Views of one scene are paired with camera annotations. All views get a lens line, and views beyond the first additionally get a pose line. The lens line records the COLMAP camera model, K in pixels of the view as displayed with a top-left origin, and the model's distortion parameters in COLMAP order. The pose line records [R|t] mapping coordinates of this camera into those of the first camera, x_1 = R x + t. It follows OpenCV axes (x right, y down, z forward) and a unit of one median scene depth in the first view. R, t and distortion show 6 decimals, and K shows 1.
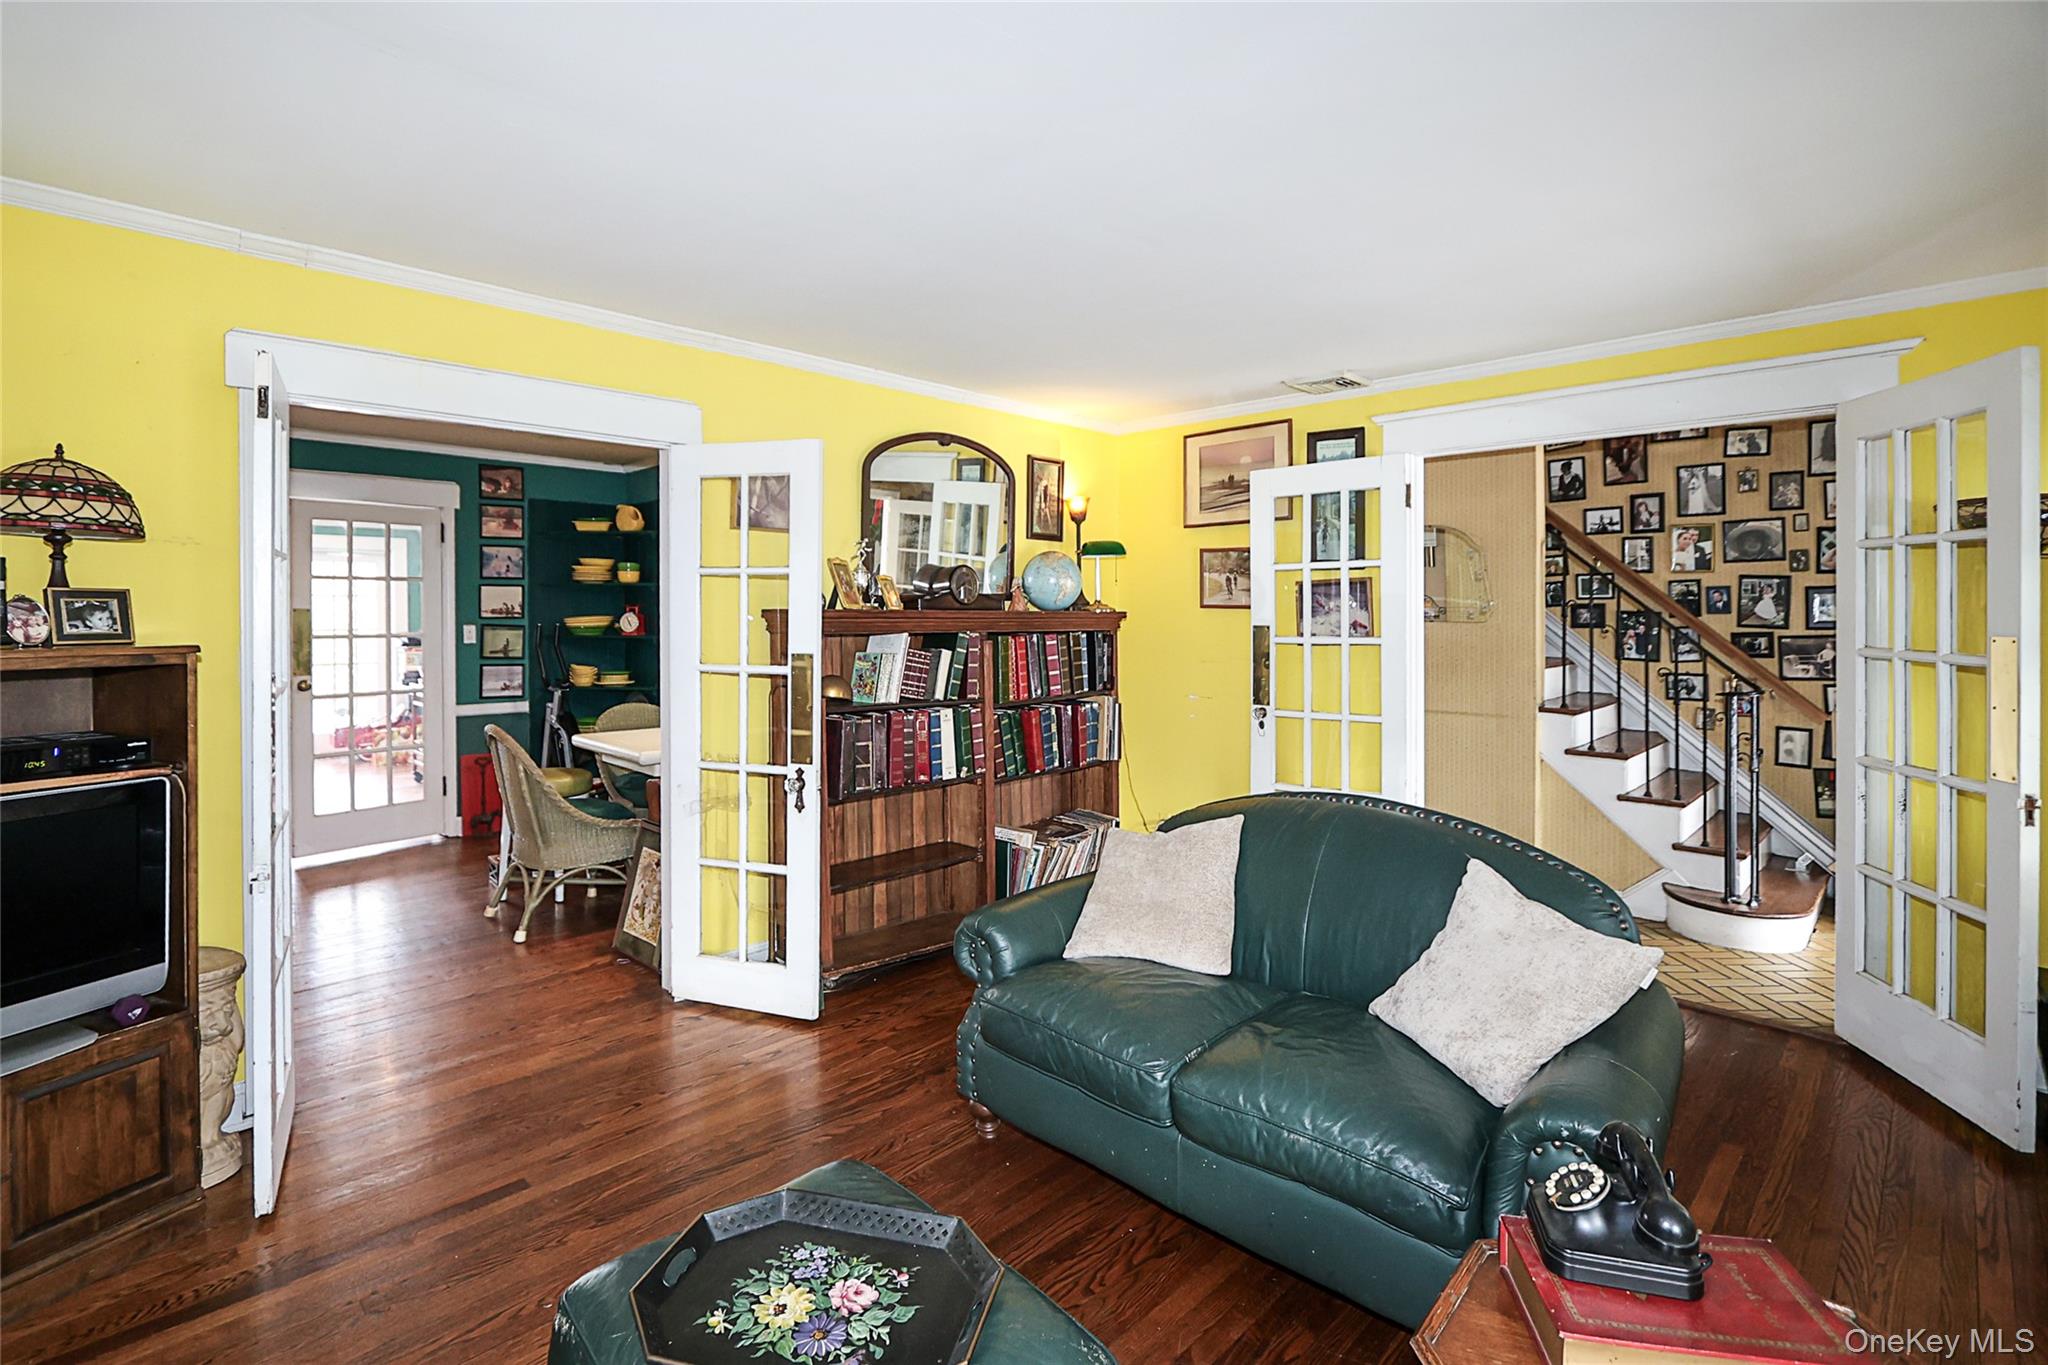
lens RADIAL K [[962.3, 0, 1026.1], [0, 962.3, 629.2], [0, 0, 1]] dist [-0.008305, -0.000206]
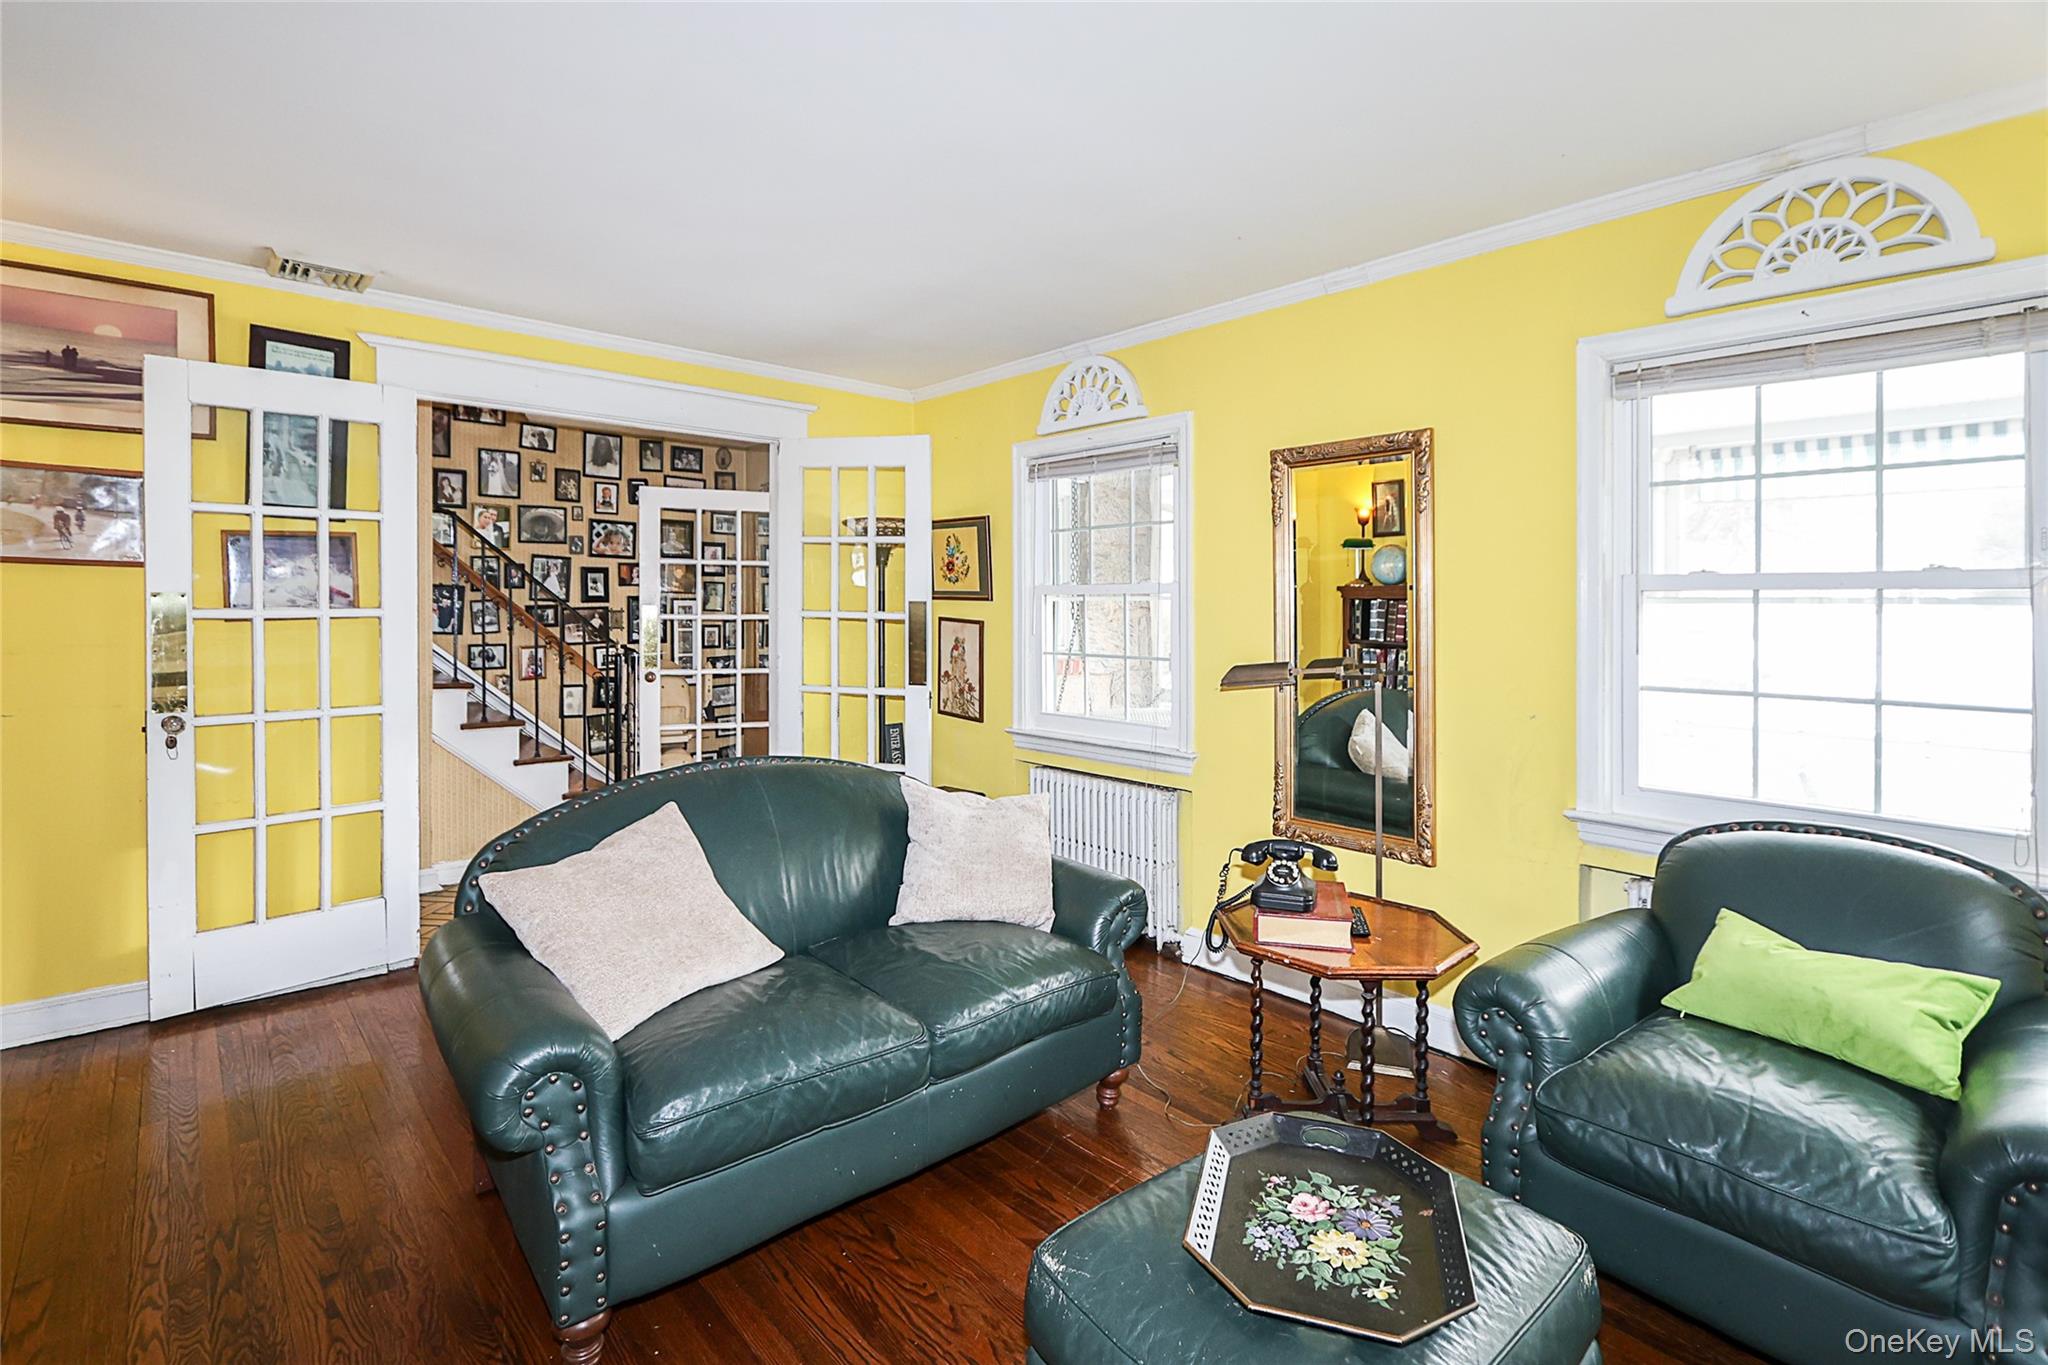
lens RADIAL K [[962.3, 0, 1028.1], [0, 962.3, 608.6], [0, 0, 1]] dist [-0.008305, -0.000206]
pose [[0.065118, -0.002277, 0.997875, -0.359968], [0.009455, 0.999954, 0.001665, 0.011432], [-0.997833, 0.009327, 0.065136, 0.357357]]
